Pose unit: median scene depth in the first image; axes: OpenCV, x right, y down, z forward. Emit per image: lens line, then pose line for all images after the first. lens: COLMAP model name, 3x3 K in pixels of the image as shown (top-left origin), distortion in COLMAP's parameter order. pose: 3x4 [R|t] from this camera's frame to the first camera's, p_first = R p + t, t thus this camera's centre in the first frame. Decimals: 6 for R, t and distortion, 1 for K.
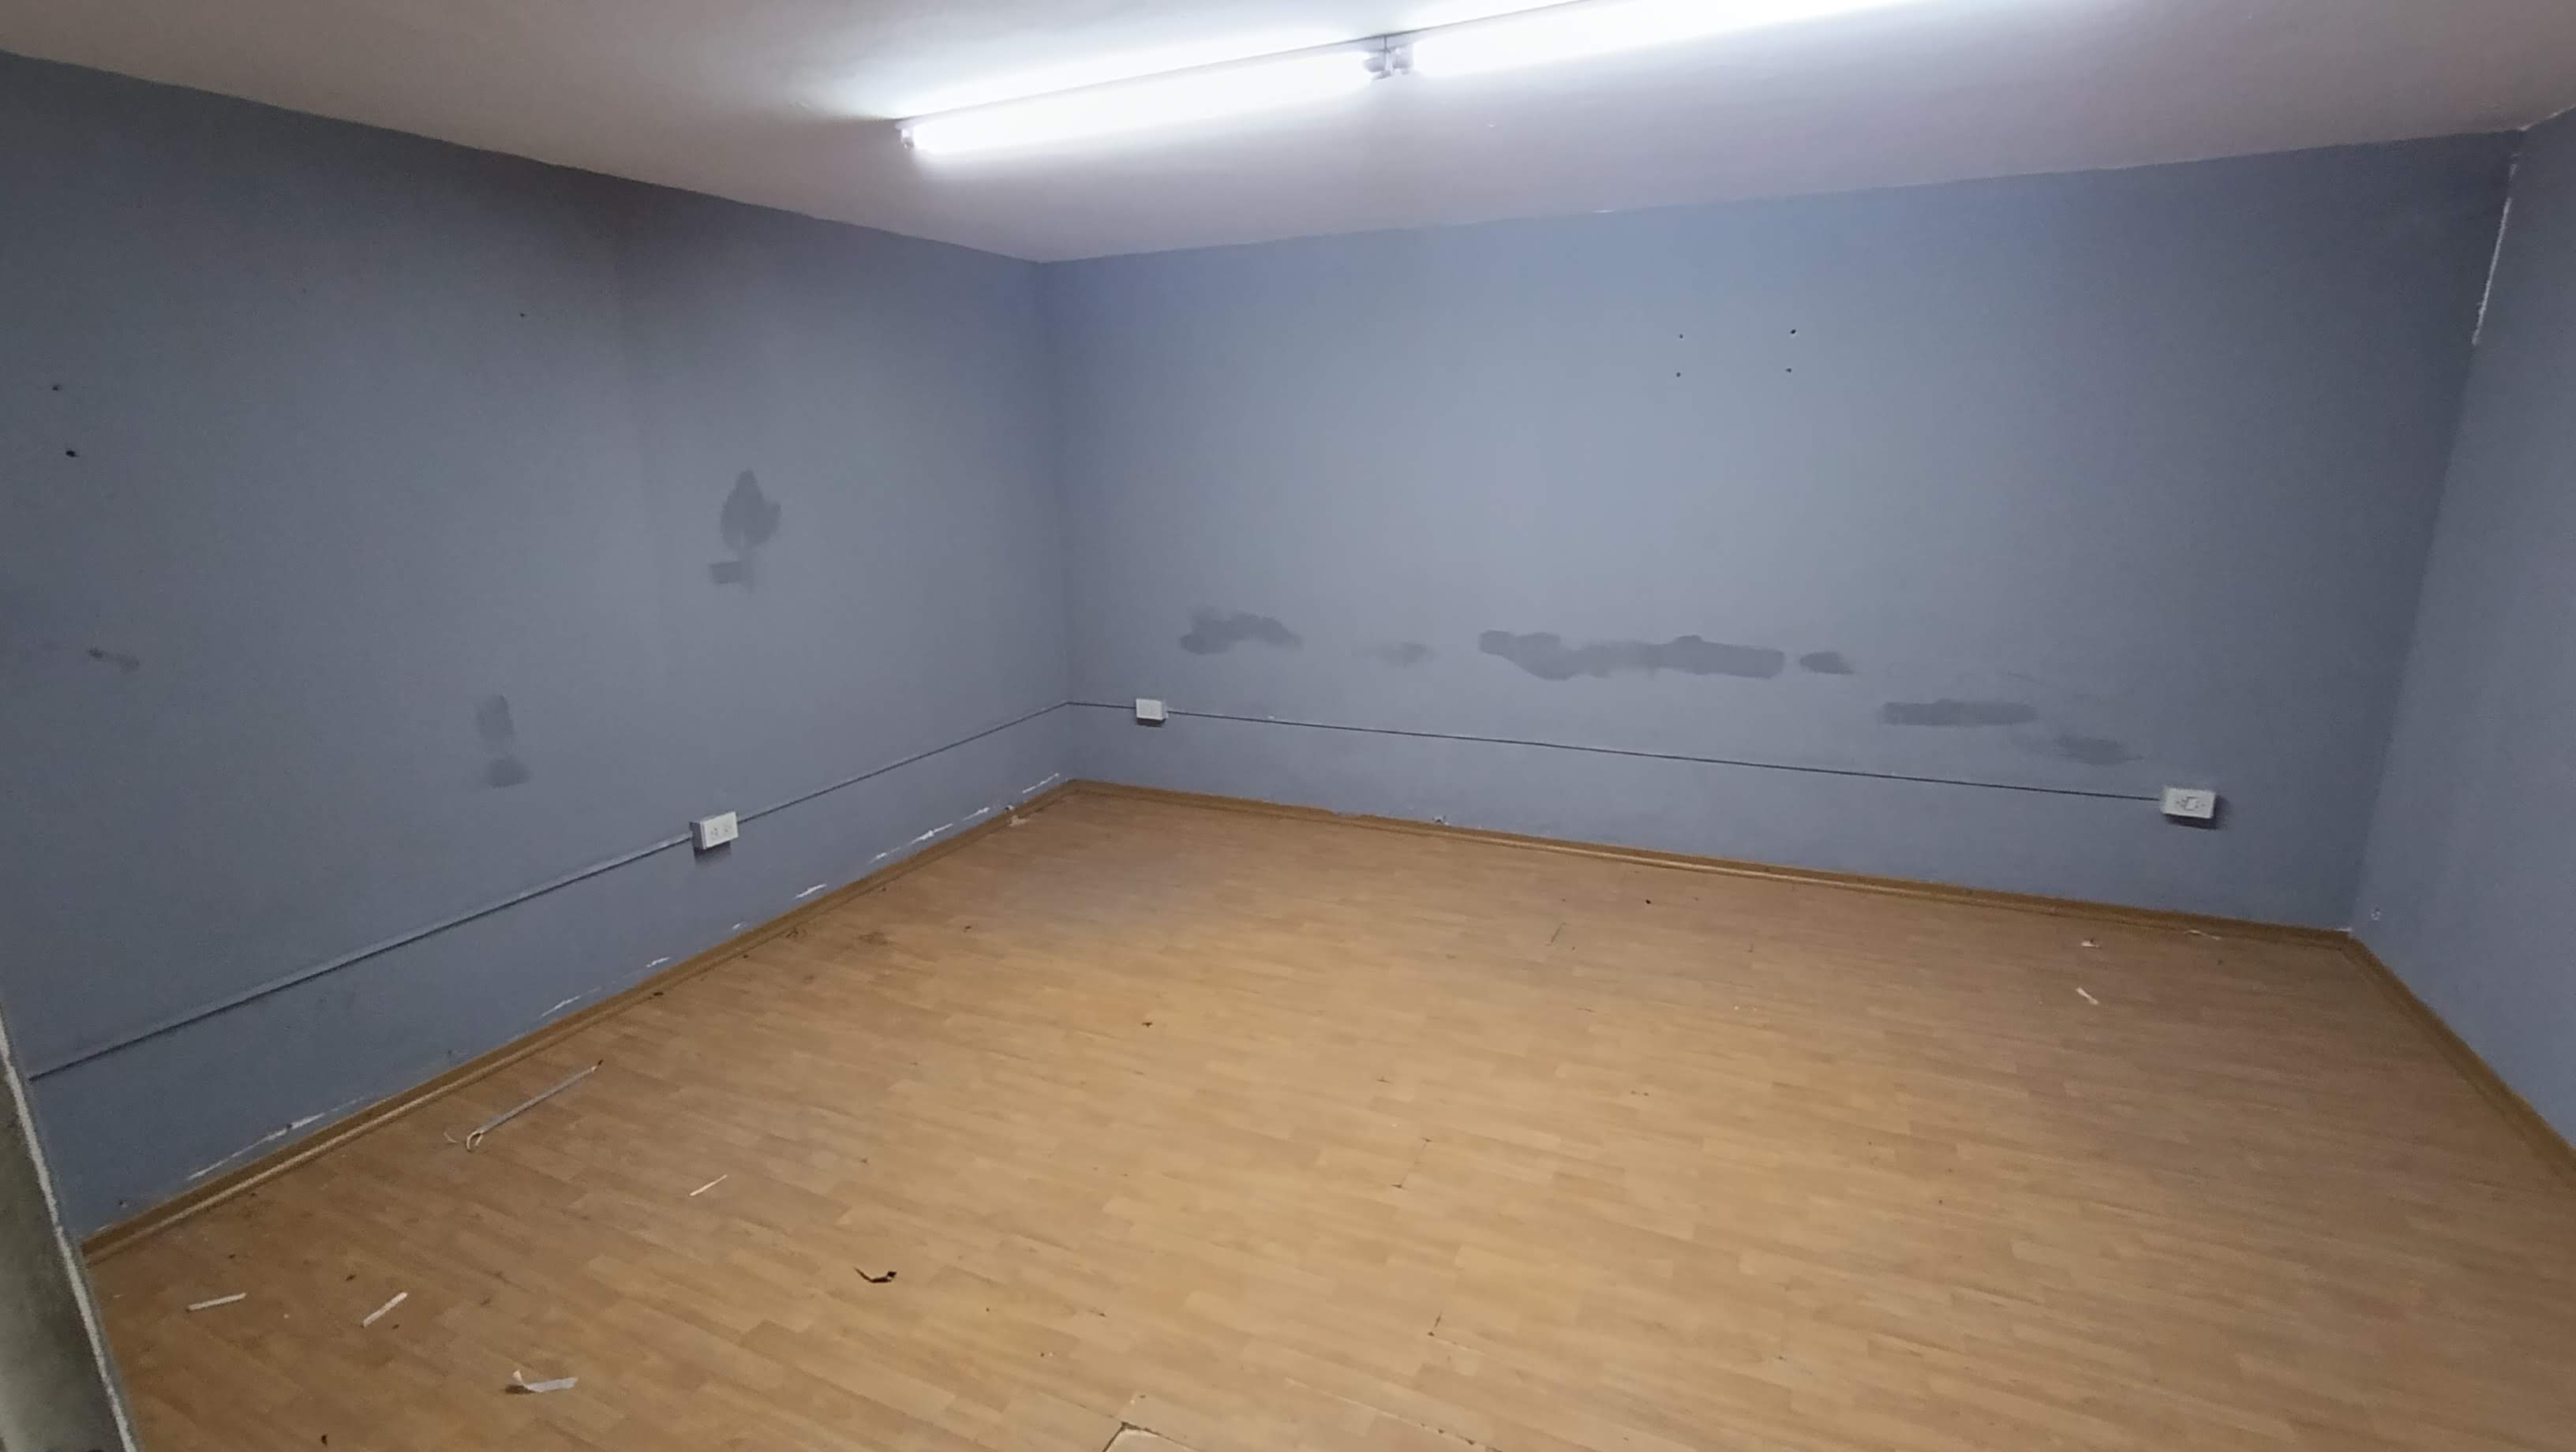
lens RADIAL K [[1158.7, 0, 1292.1], [0, 1158.7, 748.1], [0, 0, 1]] dist [-0.003586, 0.000530]
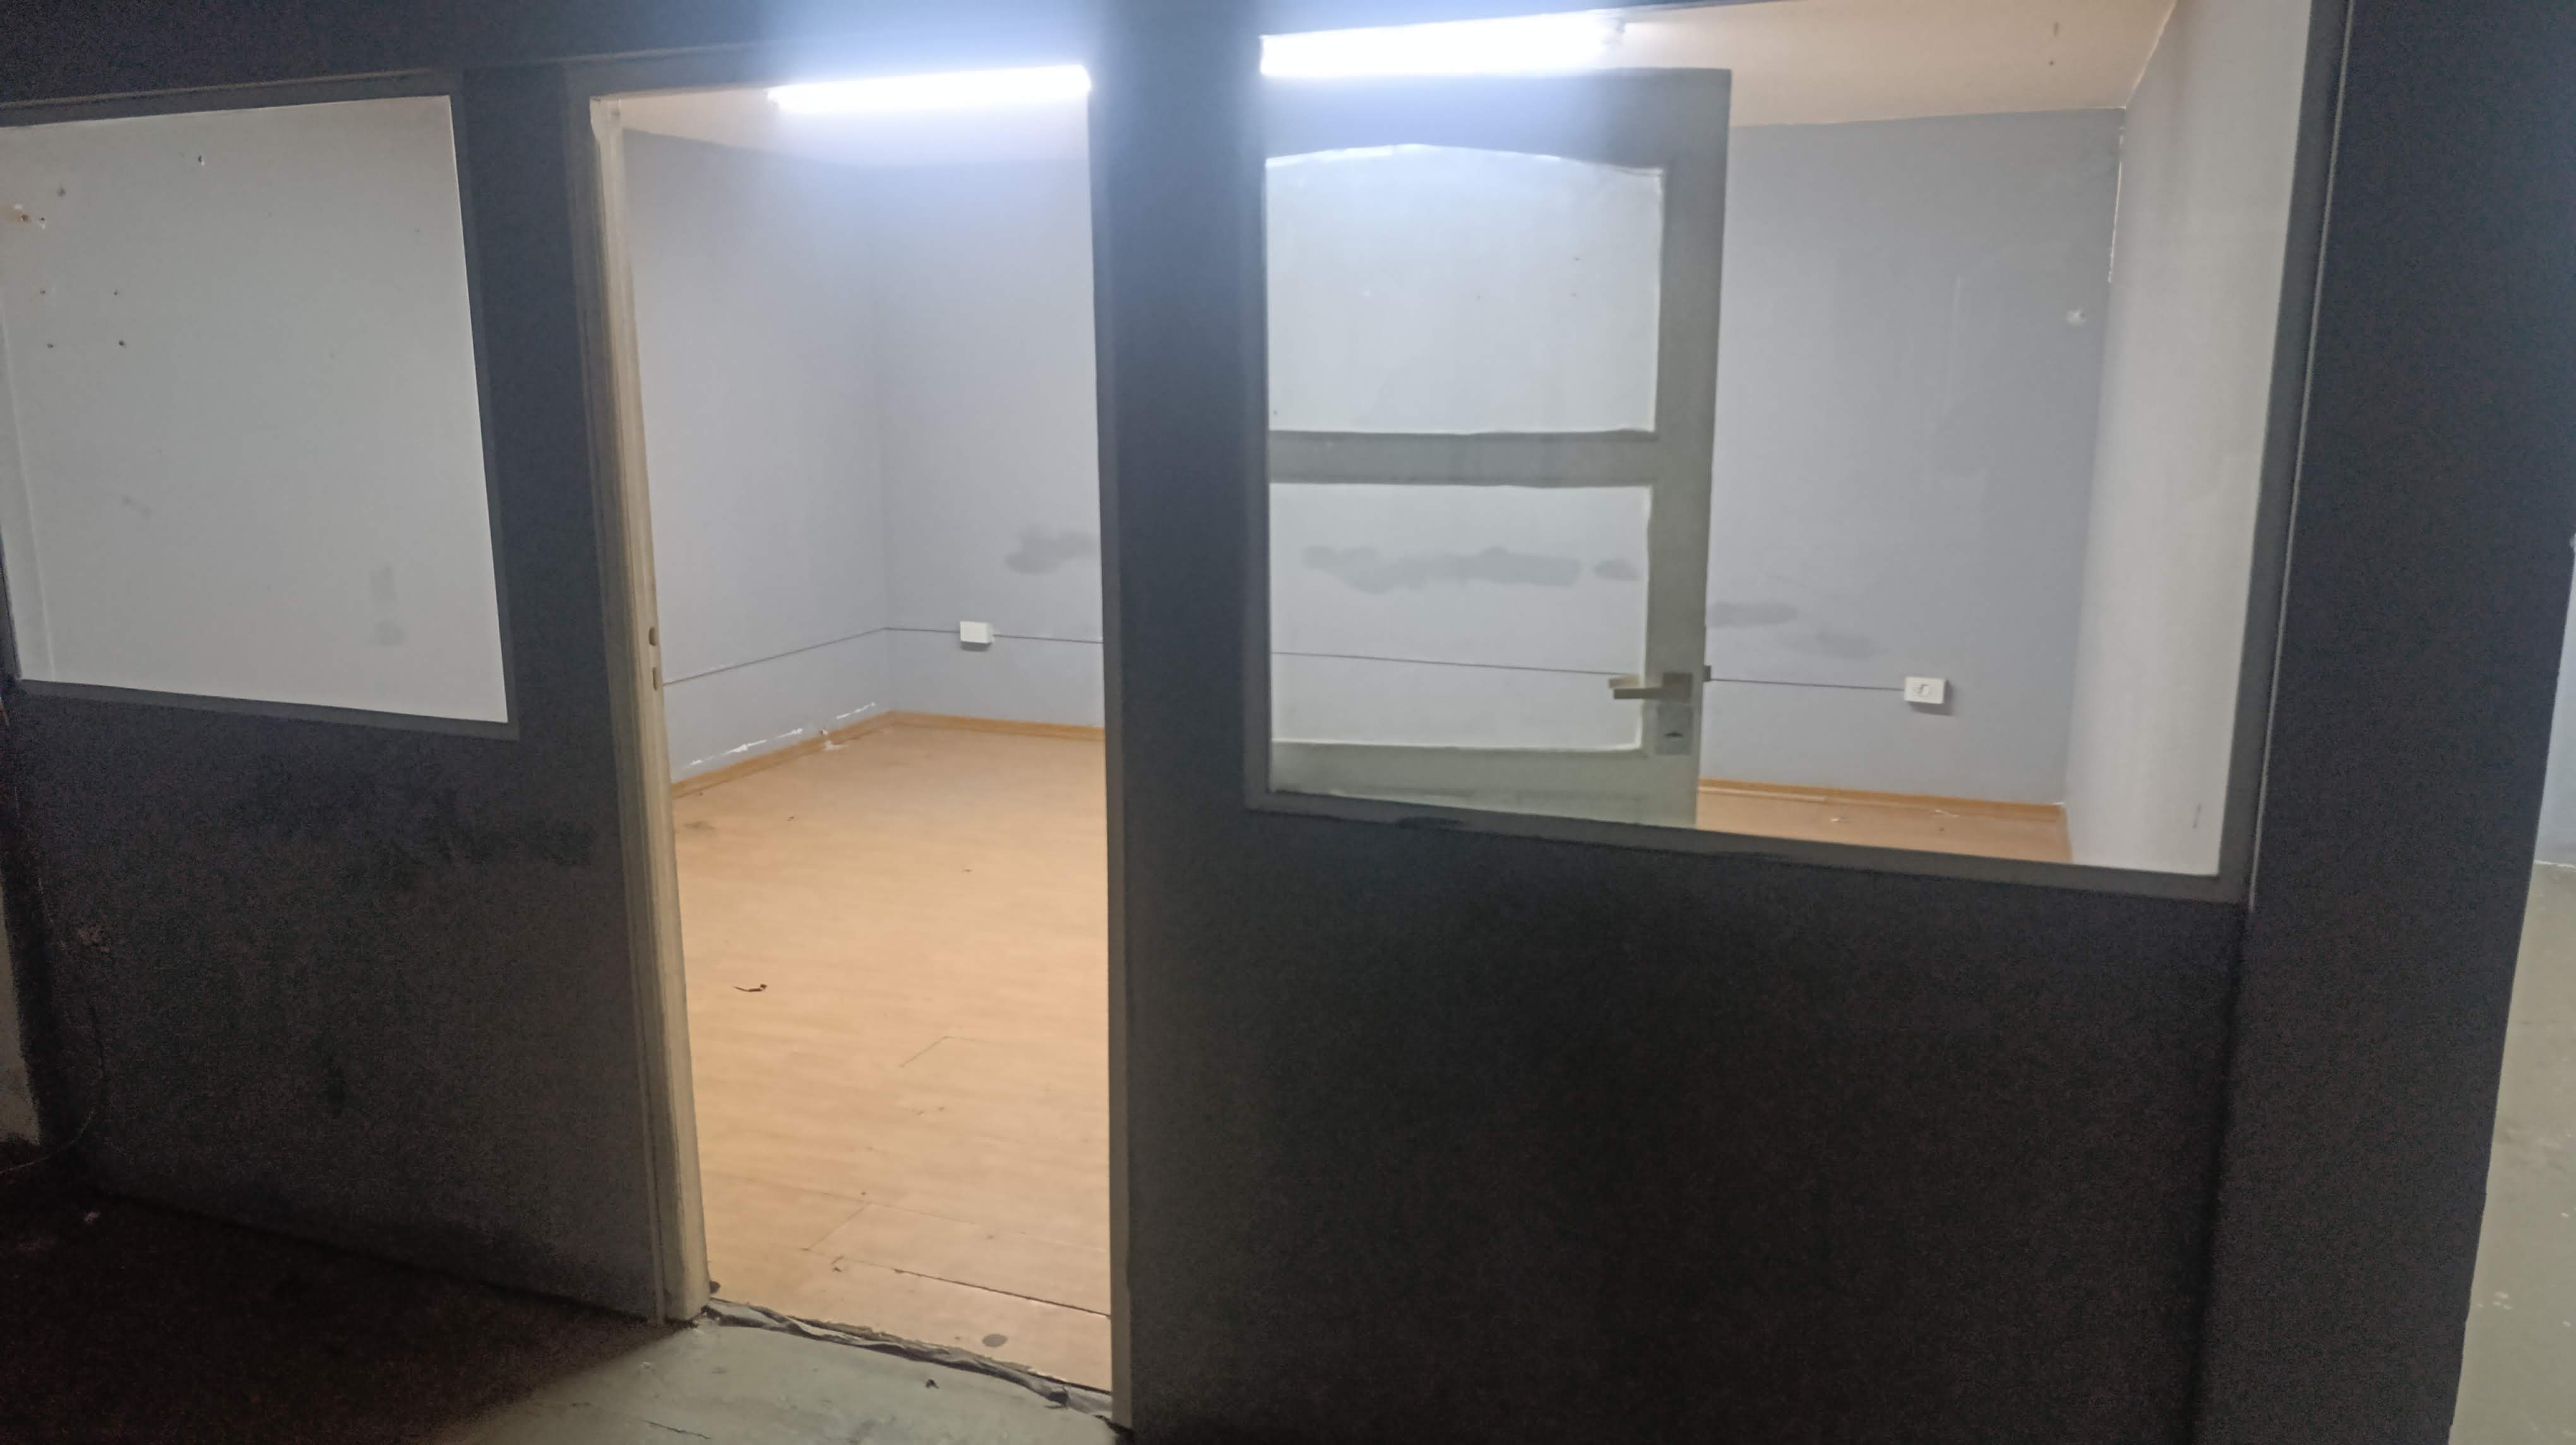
lens RADIAL K [[1786.9, 0, 1290.5], [0, 1786.9, 708.0], [0, 0, 1]] dist [0.075648, -0.001595]
pose [[0.998694, 0.003802, 0.050942, 0.075170], [-0.000249, 0.997577, -0.069565, 0.157653], [-0.051083, 0.069461, 0.996276, -0.579304]]
